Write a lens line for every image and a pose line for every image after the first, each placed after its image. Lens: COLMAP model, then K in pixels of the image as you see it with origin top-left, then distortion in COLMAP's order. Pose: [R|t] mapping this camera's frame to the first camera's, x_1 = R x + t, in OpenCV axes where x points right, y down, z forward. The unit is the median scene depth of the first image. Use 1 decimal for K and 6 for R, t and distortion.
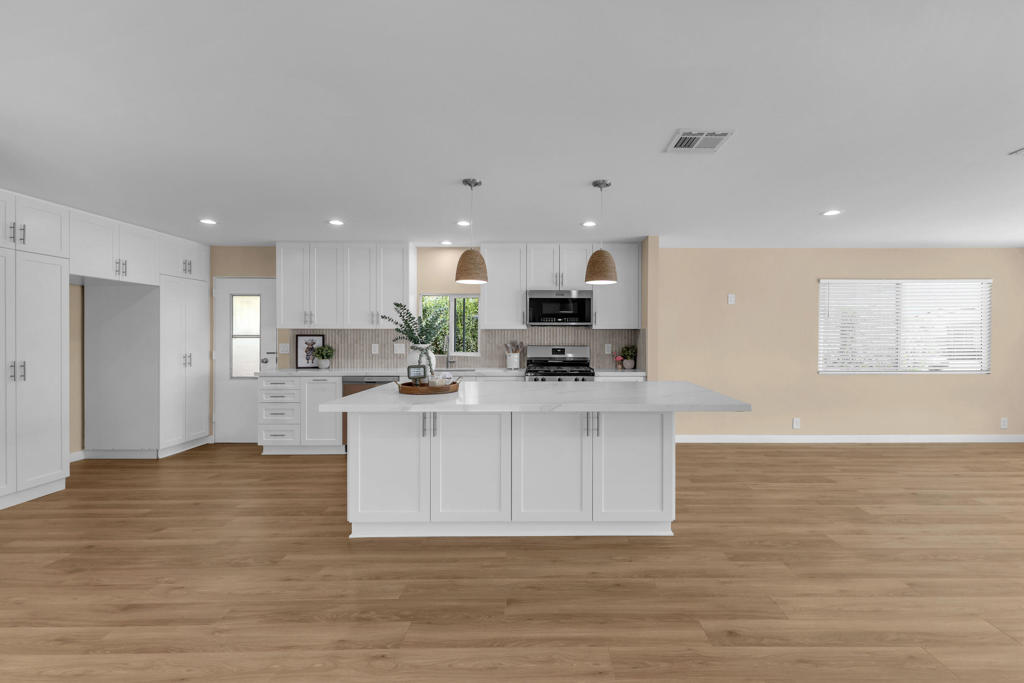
lens RADIAL K [[451.1, 0, 544.4], [0, 451.1, 340.6], [0, 0, 1]] dist [0.010956, -0.001789]
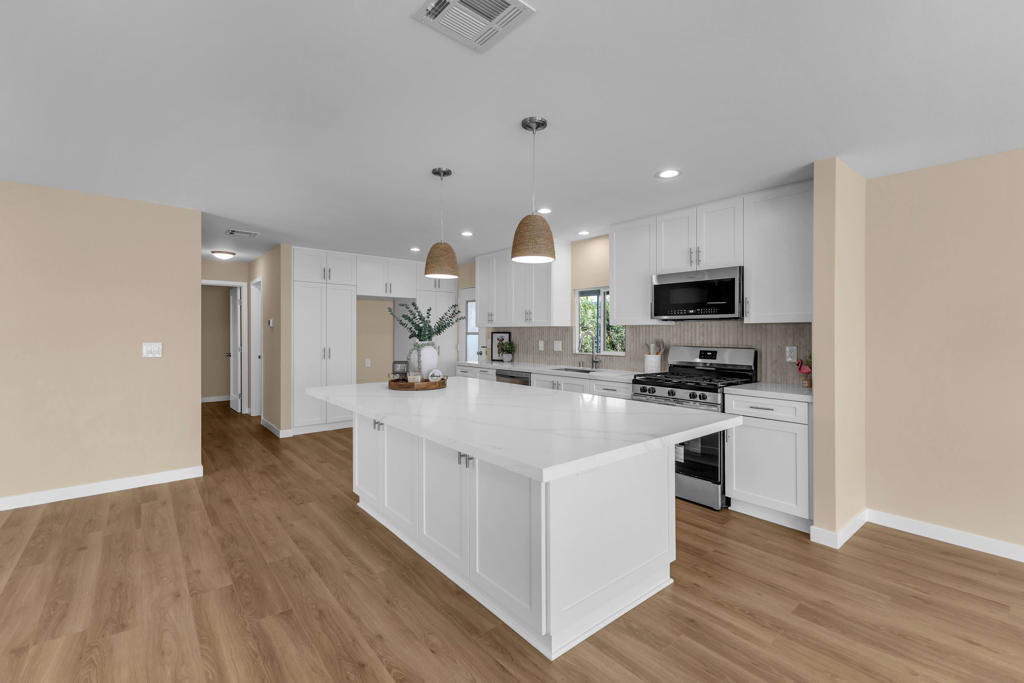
lens RADIAL K [[444.1, 0, 519.1], [0, 444.1, 331.3], [0, 0, 1]] dist [0.008307, 0.000021]
pose [[0.640962, -0.002603, -0.767568, 0.407781], [-0.009229, 0.999896, -0.011098, -0.003045], [0.767517, 0.014198, 0.640872, 0.326622]]
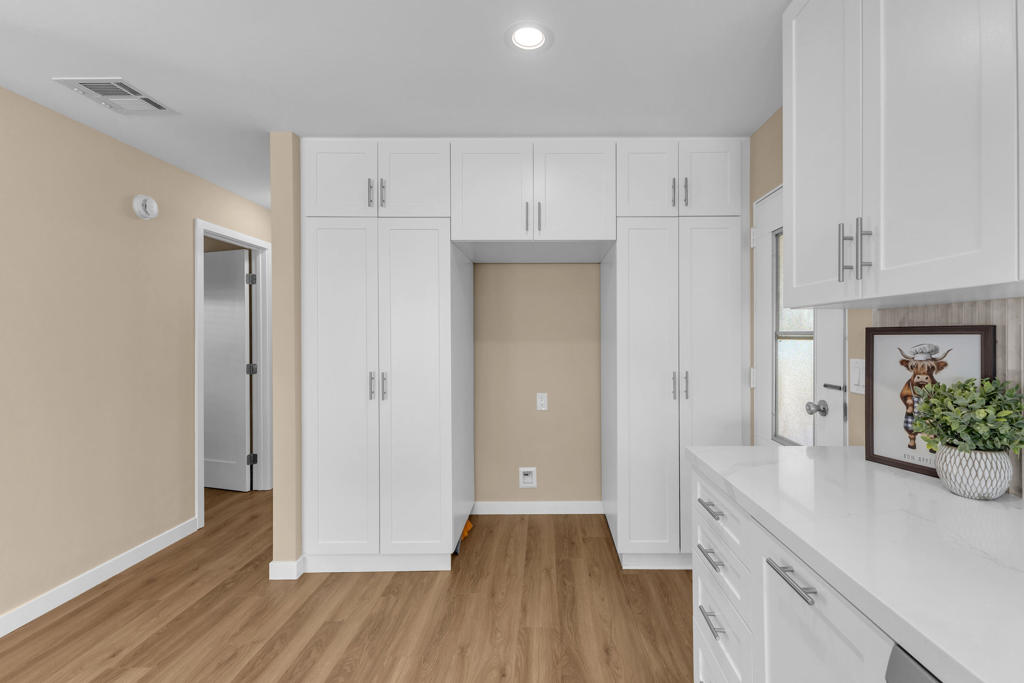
lens RADIAL K [[451.1, 0, 549.7], [0, 451.1, 337.5], [0, 0, 1]] dist [0.010956, -0.001789]
pose [[-0.002868, 0.002406, -0.999993, -0.303243], [-0.004215, 0.999988, 0.002418, -0.008057], [0.999987, 0.004222, -0.002858, 0.860048]]
